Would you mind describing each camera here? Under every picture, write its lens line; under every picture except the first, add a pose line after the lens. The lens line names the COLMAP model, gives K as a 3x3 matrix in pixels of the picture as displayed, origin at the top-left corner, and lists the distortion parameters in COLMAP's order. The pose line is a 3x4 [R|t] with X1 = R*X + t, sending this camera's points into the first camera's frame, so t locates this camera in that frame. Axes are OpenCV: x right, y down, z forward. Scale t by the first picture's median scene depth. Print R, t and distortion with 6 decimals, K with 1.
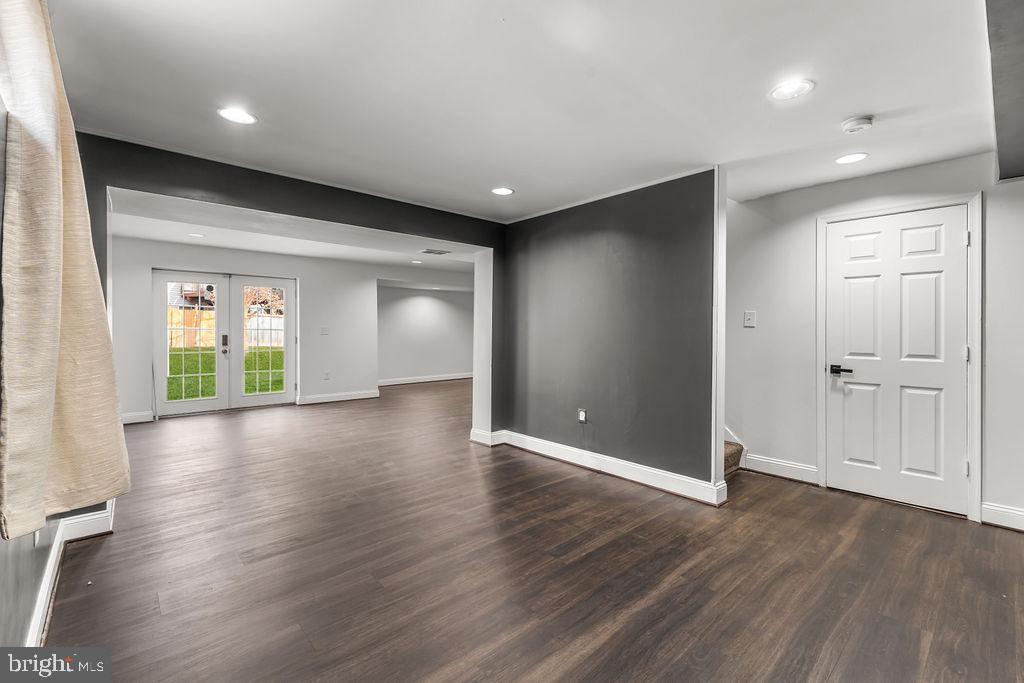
lens RADIAL K [[442.2, 0, 511.2], [0, 442.2, 334.8], [0, 0, 1]] dist [0.001609, 0.000100]
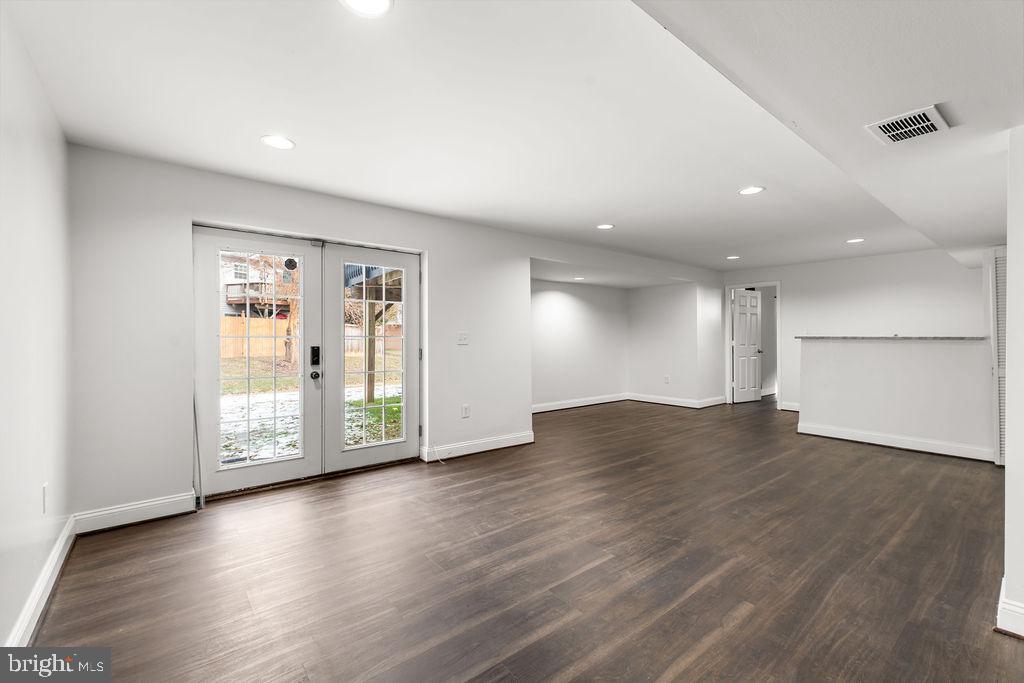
lens RADIAL K [[442.2, 0, 513.5], [0, 442.2, 341.8], [0, 0, 1]] dist [0.001609, 0.000100]
pose [[0.998119, -0.002877, -0.061246, -0.353148], [0.002705, 0.999992, -0.002881, -0.003321], [0.061254, 0.002710, 0.998119, 0.440431]]
